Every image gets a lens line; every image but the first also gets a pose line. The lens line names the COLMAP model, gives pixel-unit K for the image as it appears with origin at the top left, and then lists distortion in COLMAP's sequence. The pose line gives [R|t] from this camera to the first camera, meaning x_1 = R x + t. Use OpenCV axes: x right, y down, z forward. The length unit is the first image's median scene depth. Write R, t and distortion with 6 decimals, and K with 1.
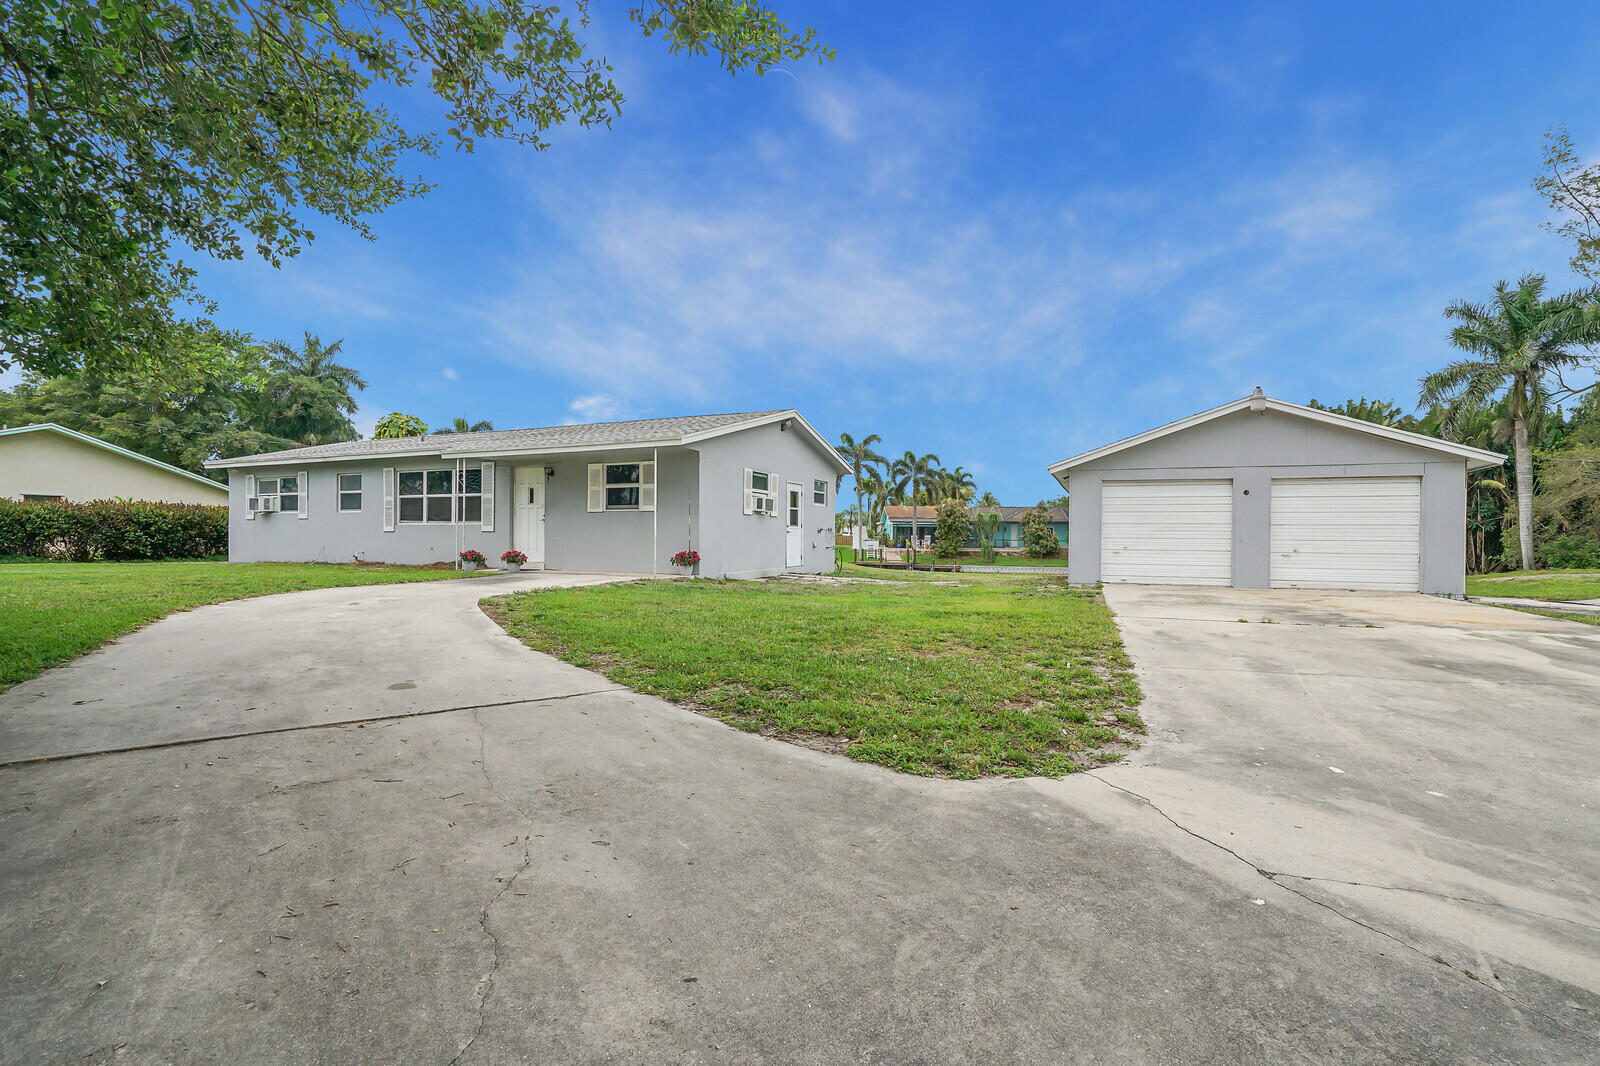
lens RADIAL K [[789.2, 0, 797.2], [0, 789.2, 536.3], [0, 0, 1]] dist [-0.021688, 0.001453]
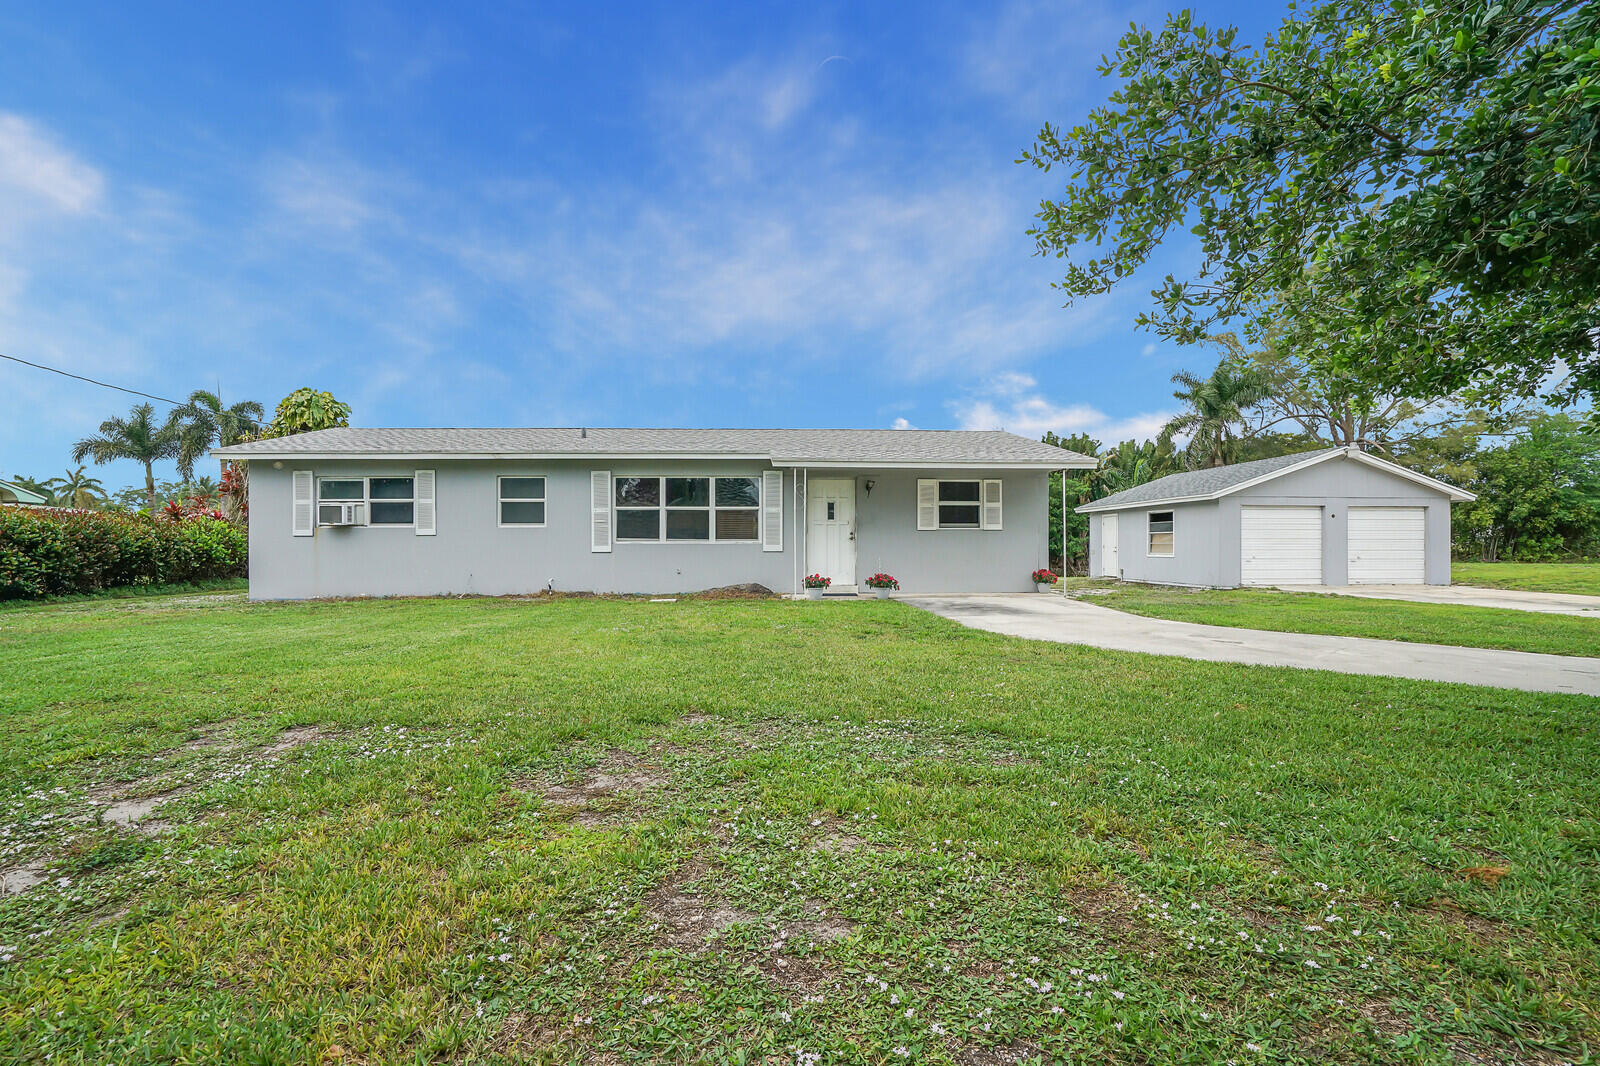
lens RADIAL K [[789.2, 0, 802.7], [0, 789.2, 529.1], [0, 0, 1]] dist [-0.021688, 0.001453]
pose [[0.870943, -0.000807, 0.491384, -0.805937], [0.006407, 0.999932, -0.009713, -0.022368], [-0.491342, 0.011608, 0.870889, 0.231971]]
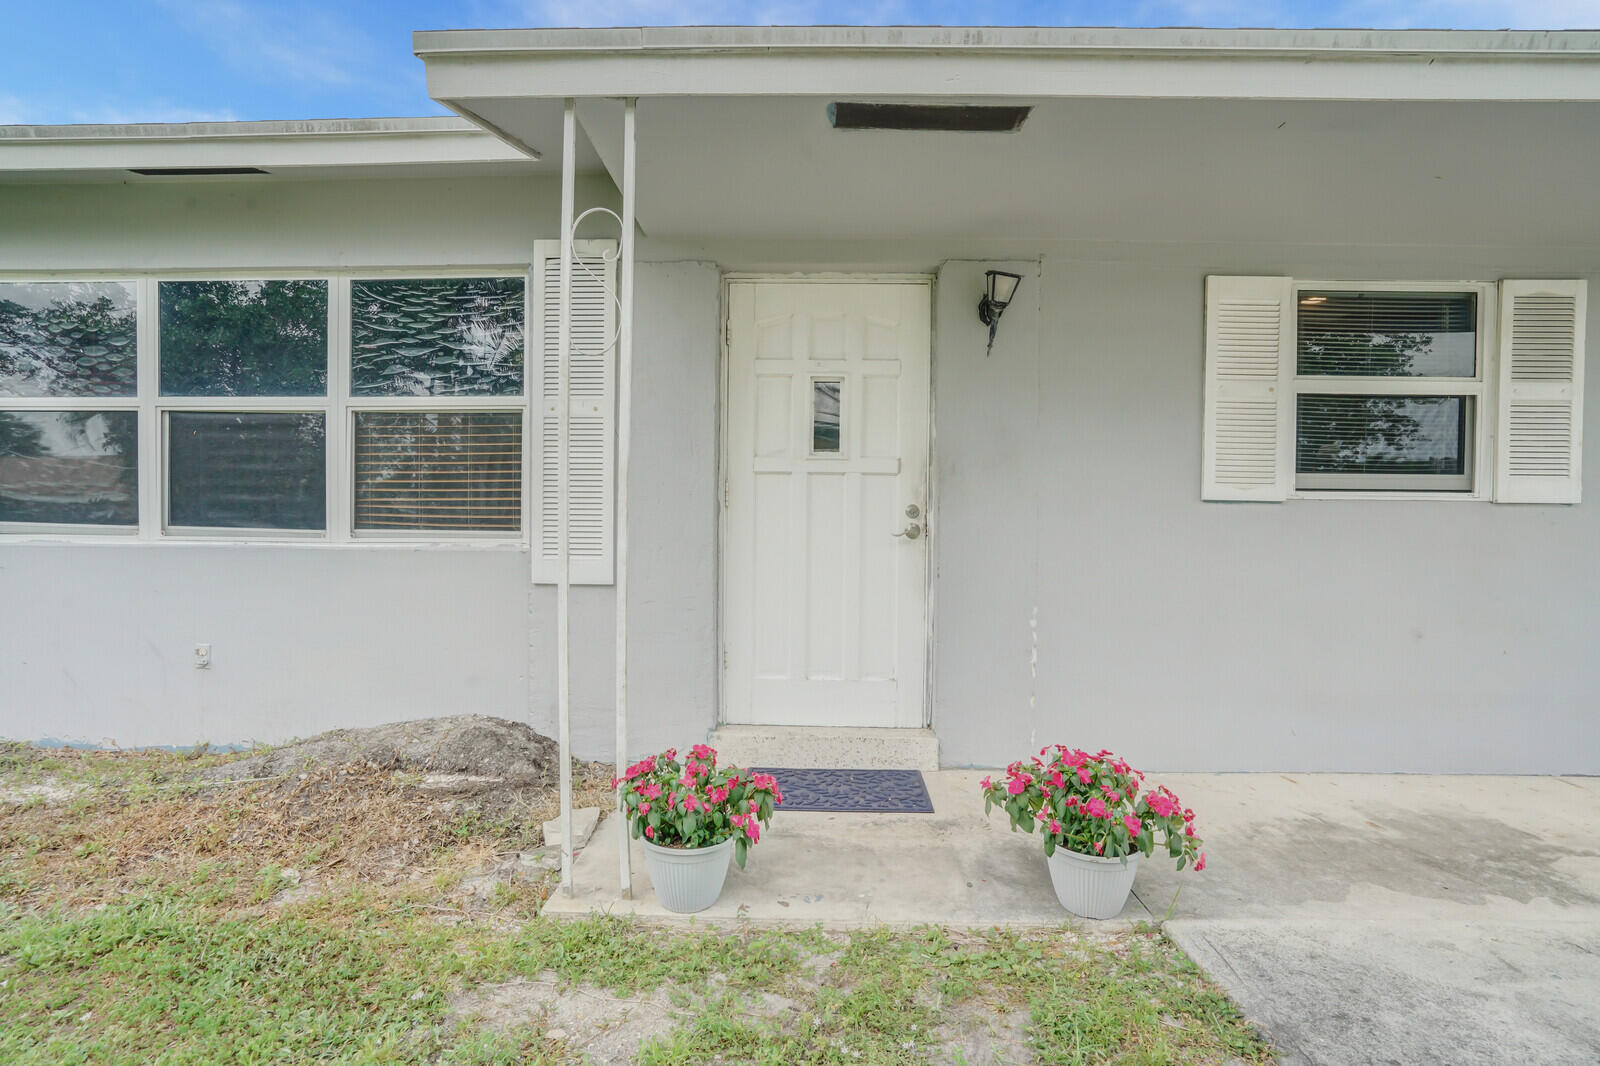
lens RADIAL K [[789.2, 0, 796.0], [0, 789.2, 532.9], [0, 0, 1]] dist [-0.021688, 0.001453]
pose [[0.914354, -0.000611, 0.404916, -0.431227], [-0.004334, 0.999927, 0.011296, -0.022382], [-0.404893, -0.012084, 0.914284, 0.805240]]
